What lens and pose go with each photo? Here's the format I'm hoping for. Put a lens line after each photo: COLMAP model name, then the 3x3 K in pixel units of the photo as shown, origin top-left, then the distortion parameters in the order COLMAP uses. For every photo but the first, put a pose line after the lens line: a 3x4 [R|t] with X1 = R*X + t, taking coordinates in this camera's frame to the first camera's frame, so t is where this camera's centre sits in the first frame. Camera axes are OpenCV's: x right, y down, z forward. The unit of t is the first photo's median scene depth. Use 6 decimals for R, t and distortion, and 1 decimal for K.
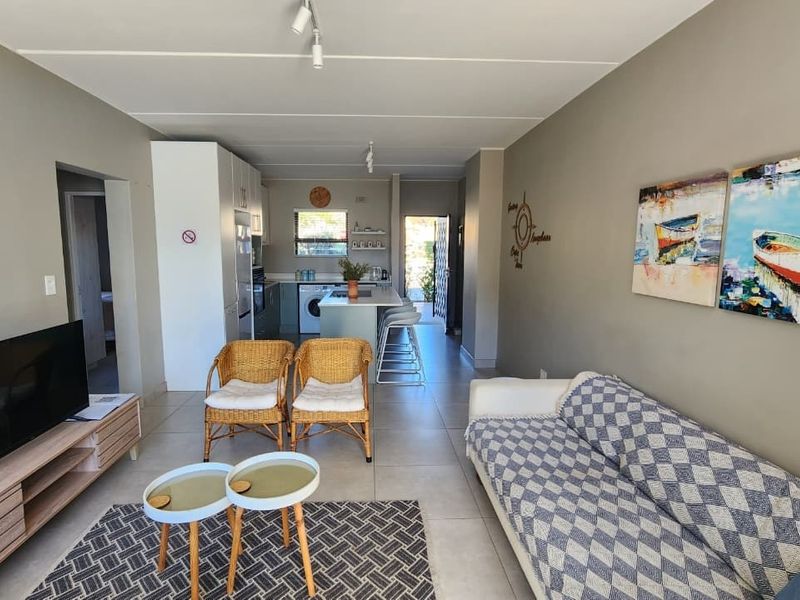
lens RADIAL K [[438.9, 0, 390.3], [0, 438.9, 299.5], [0, 0, 1]] dist [0.001335, -0.000648]
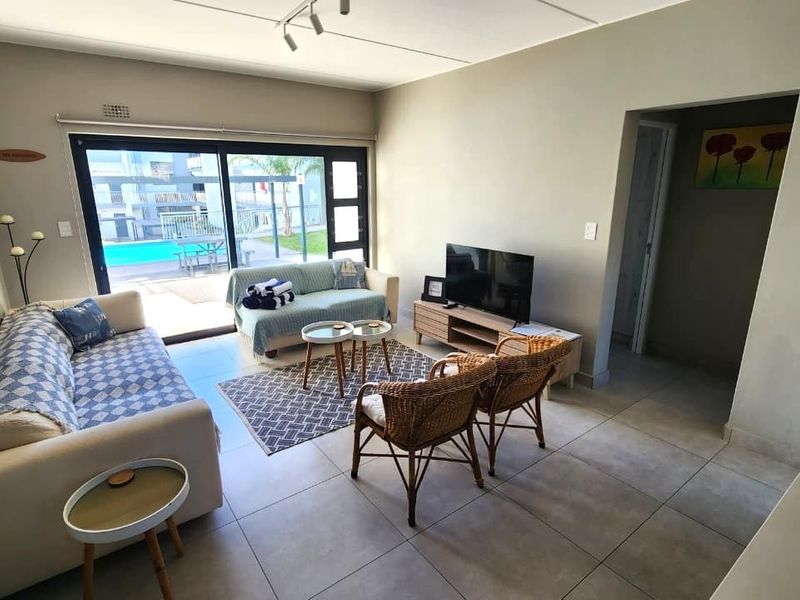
lens RADIAL K [[438.9, 0, 390.3], [0, 438.9, 299.5], [0, 0, 1]] dist [0.001335, -0.000648]
pose [[-0.840201, 0.145713, -0.522331, 0.123234], [-0.063868, 0.929927, 0.362155, -0.104555], [0.538501, 0.337643, -0.772020, 0.714039]]
